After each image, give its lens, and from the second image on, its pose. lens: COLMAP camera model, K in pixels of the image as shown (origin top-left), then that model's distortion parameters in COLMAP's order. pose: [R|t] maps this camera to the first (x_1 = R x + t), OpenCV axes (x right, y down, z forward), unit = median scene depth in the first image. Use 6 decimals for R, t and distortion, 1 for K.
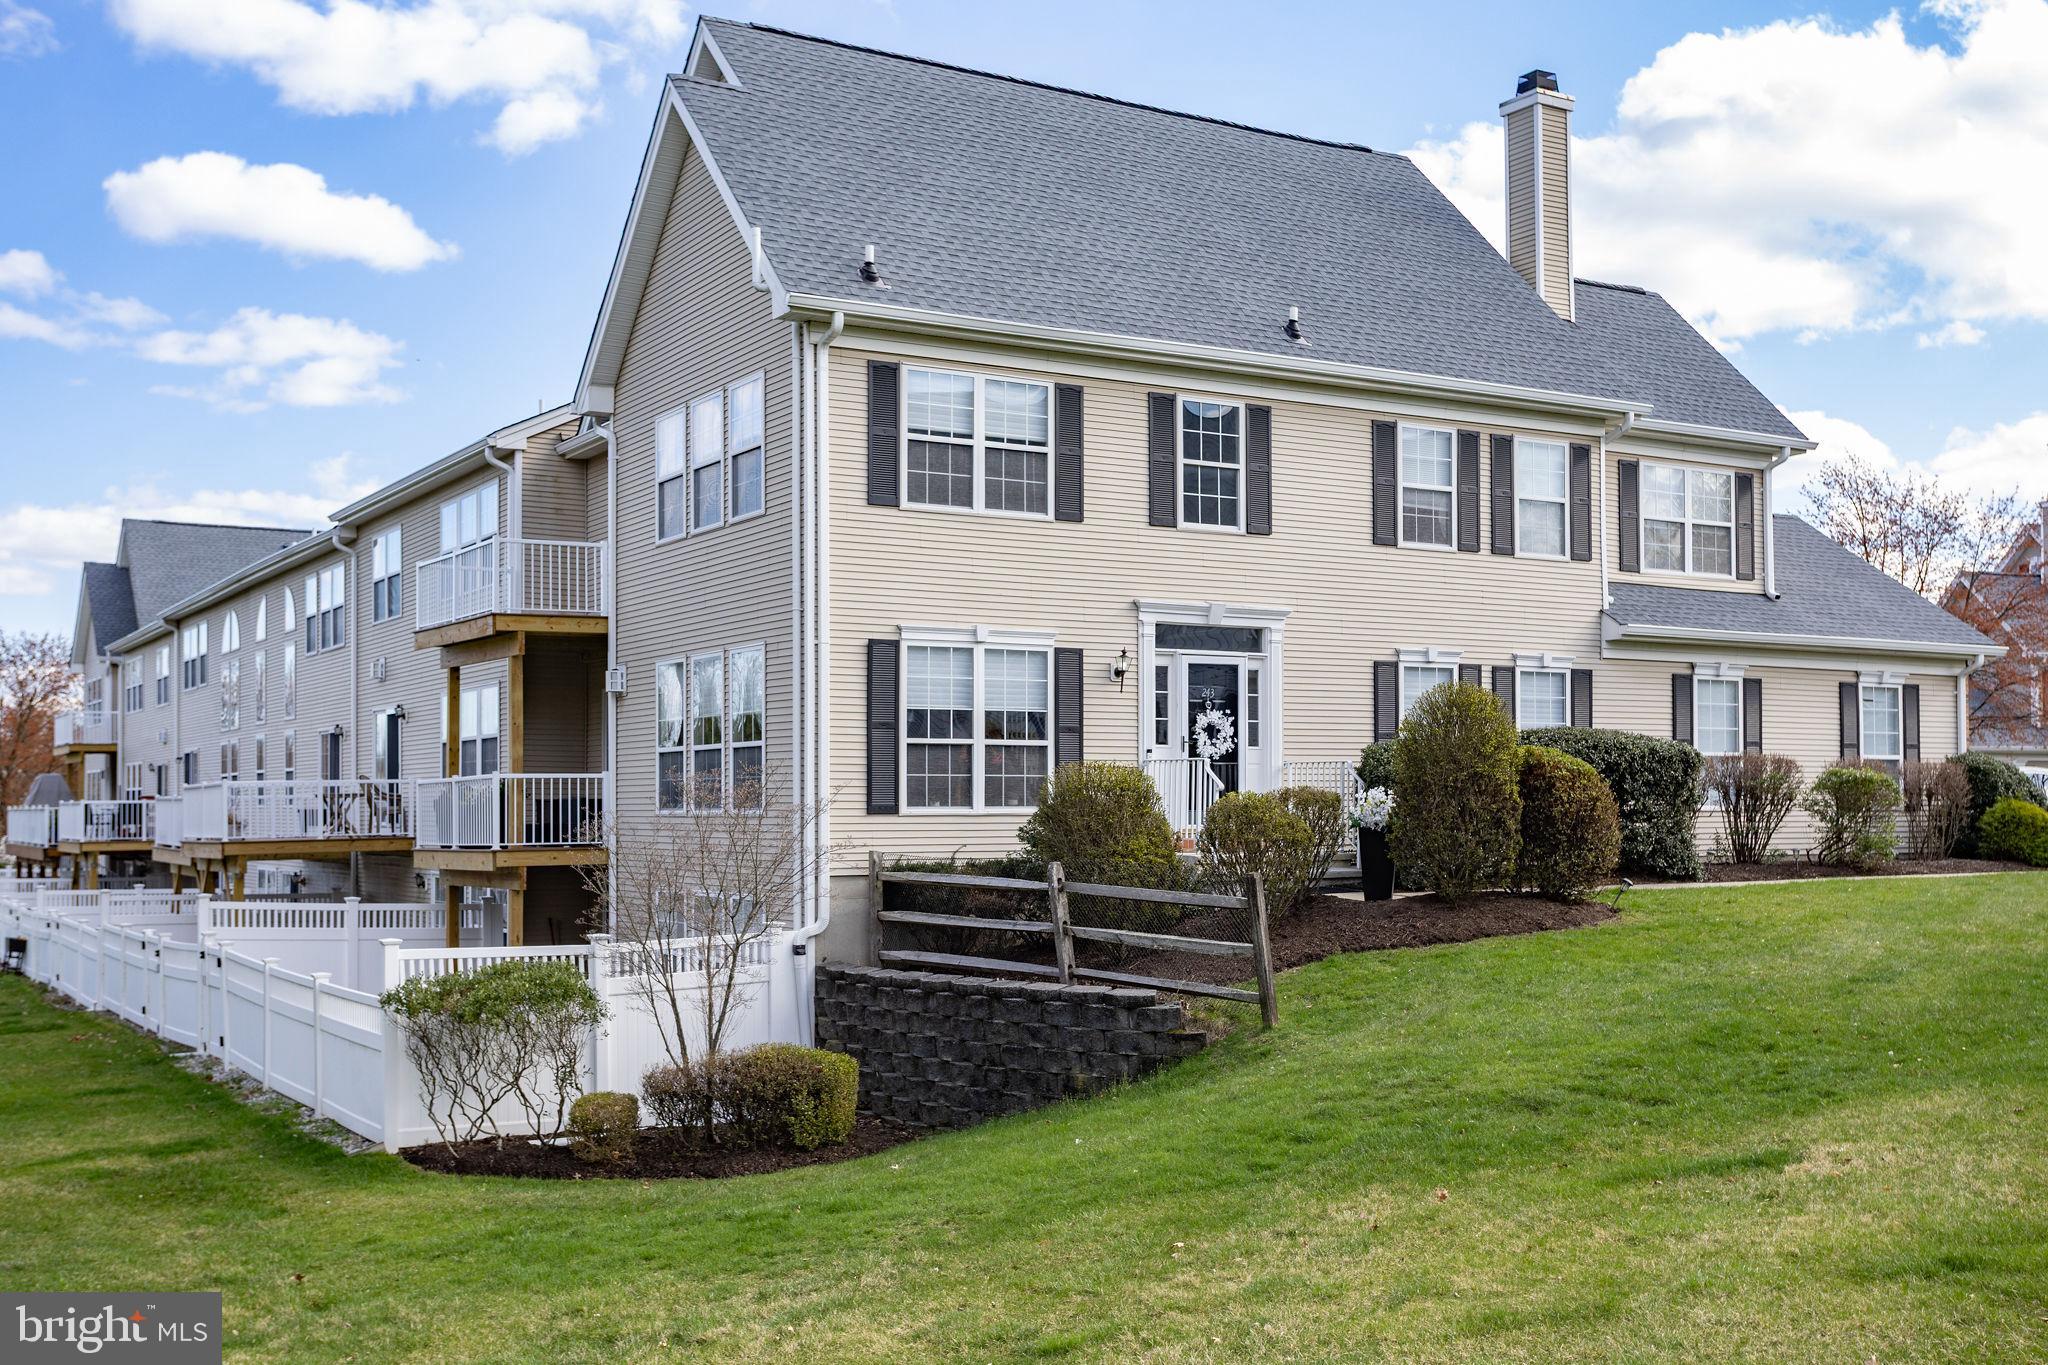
lens RADIAL K [[2046.9, 0, 980.7], [0, 2046.9, 782.8], [0, 0, 1]] dist [-0.000353, 0.008372]
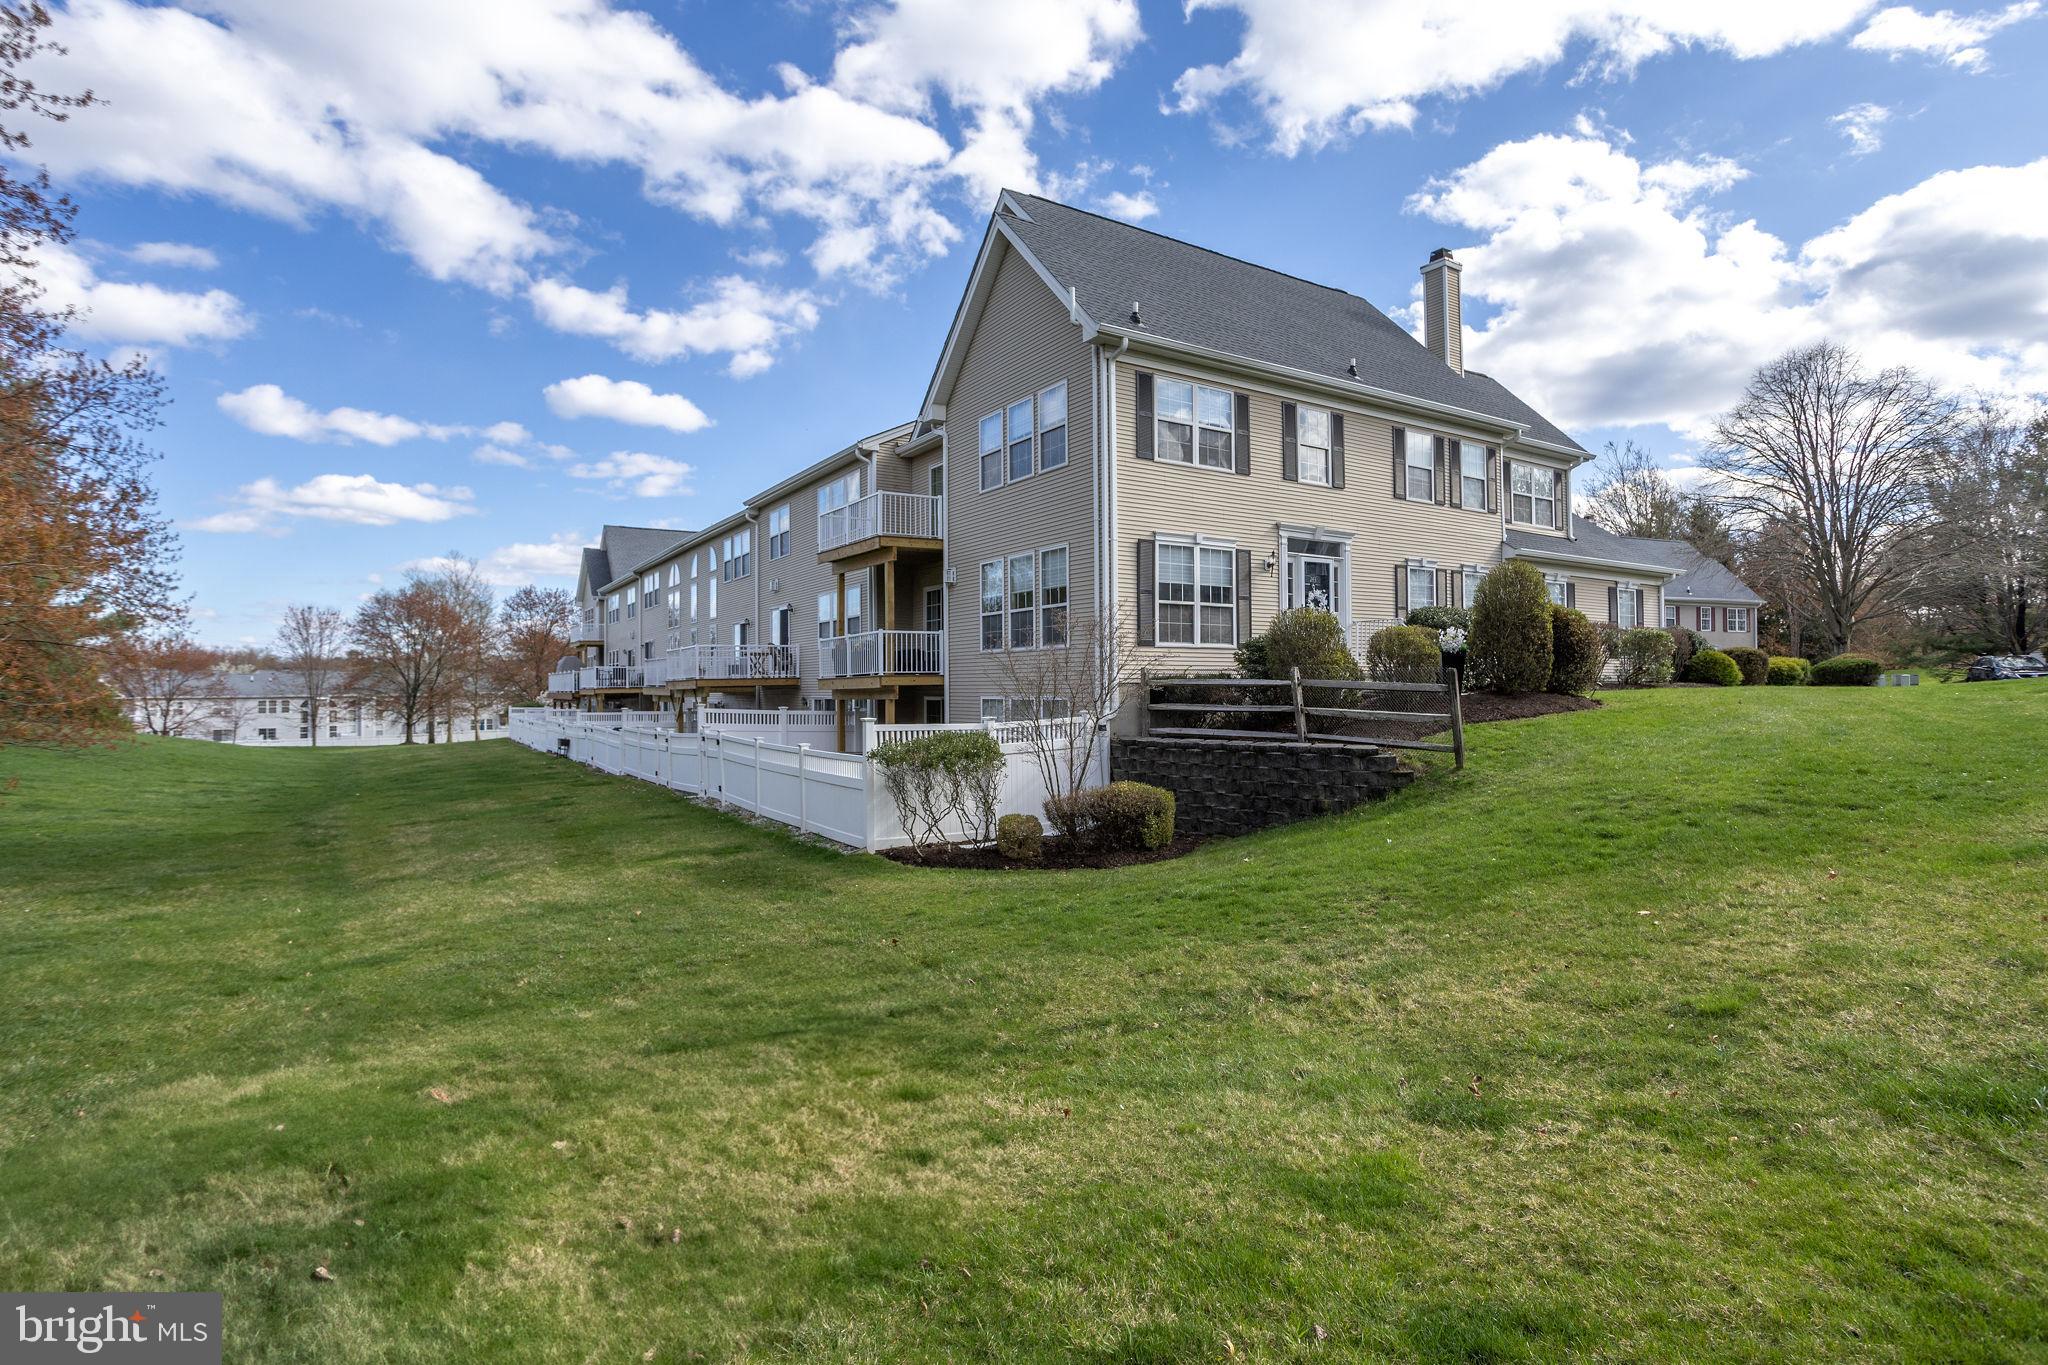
lens RADIAL K [[997.1, 0, 1024.0], [0, 997.1, 682.5], [0, 0, 1]] dist [-0.063556, 0.000123]
pose [[0.999555, -0.001230, 0.029805, -0.153255], [0.001001, 0.999970, 0.007707, 0.034729], [-0.029813, -0.007674, 0.999526, 0.185478]]
